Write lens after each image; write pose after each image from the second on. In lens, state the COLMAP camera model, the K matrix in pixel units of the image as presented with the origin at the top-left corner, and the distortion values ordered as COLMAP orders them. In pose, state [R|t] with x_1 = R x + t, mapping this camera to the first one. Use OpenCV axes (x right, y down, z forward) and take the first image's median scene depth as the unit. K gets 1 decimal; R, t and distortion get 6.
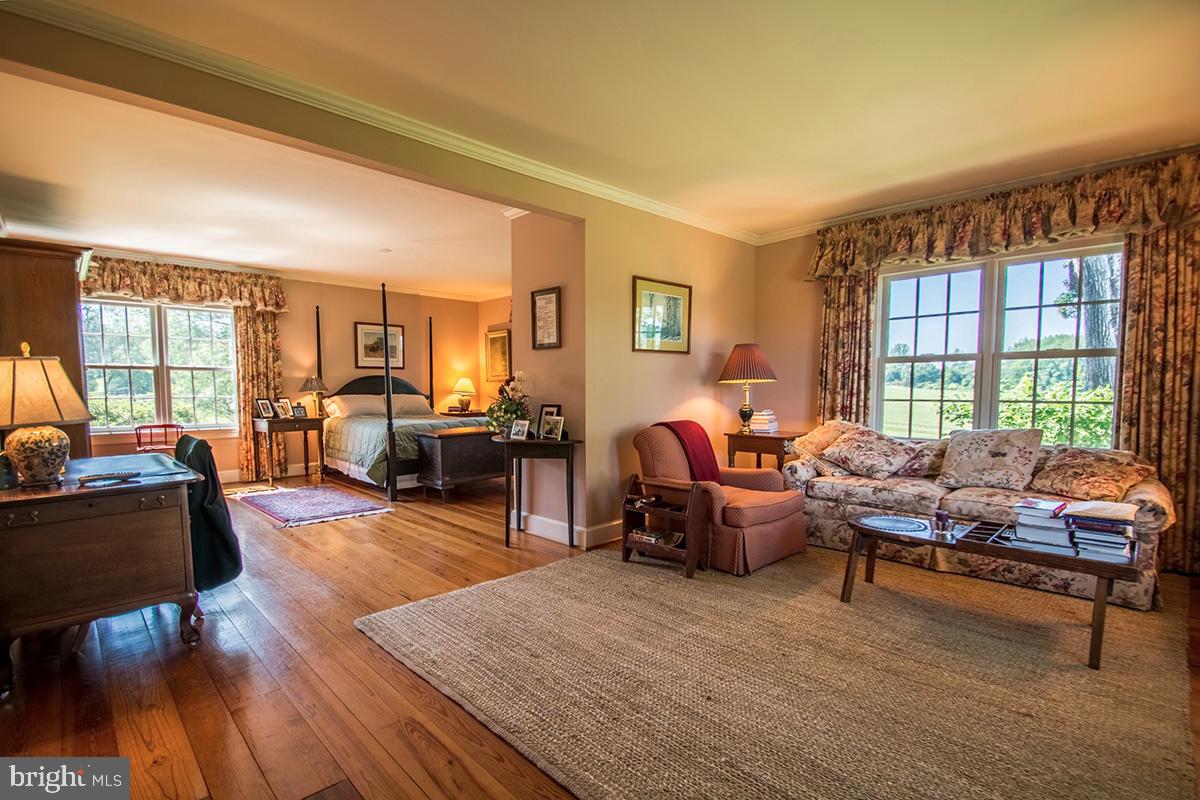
lens RADIAL K [[559.4, 0, 582.6], [0, 559.4, 428.8], [0, 0, 1]] dist [0.011495, -0.013441]
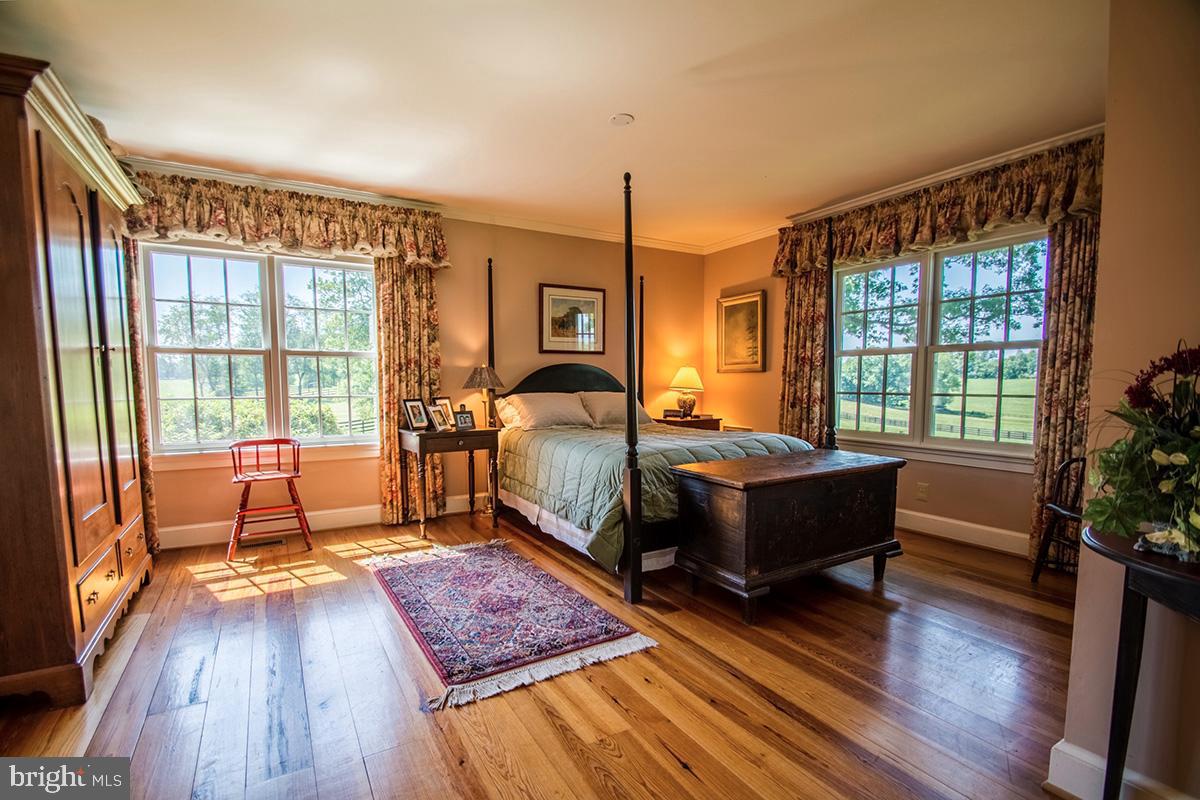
lens RADIAL K [[559.4, 0, 582.6], [0, 559.4, 428.8], [0, 0, 1]] dist [0.011495, -0.013441]
pose [[0.971646, 0.018466, -0.235720, -0.225075], [-0.015691, 0.999784, 0.013643, -0.031382], [0.235921, -0.009558, 0.971725, 0.413657]]
